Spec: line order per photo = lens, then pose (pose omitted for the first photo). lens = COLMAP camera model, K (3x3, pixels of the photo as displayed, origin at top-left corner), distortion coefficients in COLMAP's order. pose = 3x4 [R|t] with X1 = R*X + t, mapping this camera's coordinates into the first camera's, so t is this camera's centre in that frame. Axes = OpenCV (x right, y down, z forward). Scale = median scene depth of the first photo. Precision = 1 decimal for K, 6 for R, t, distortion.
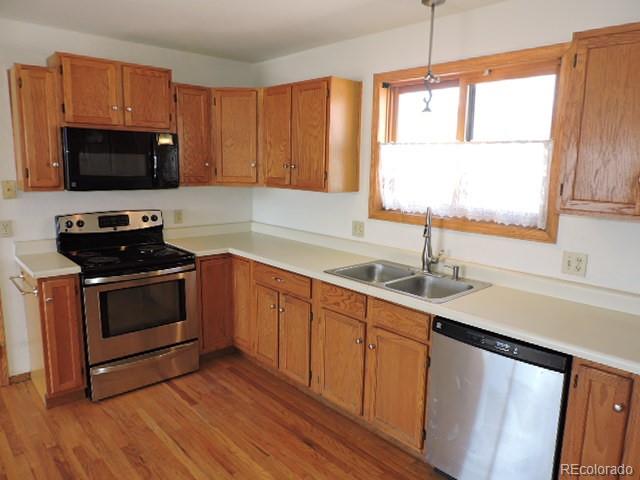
lens RADIAL K [[451.9, 0, 320.0], [0, 451.9, 240.0], [0, 0, 1]] dist [-0.030451, 0.005934]
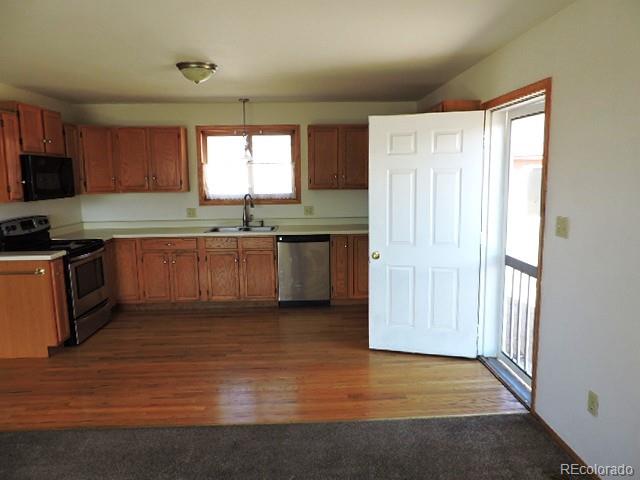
lens RADIAL K [[451.9, 0, 320.0], [0, 451.9, 240.0], [0, 0, 1]] dist [-0.030451, 0.005934]
pose [[0.644648, -0.138878, 0.751759, -0.989109], [0.153657, 0.986831, 0.050540, 0.072495], [-0.748878, 0.082932, 0.657498, -0.531839]]
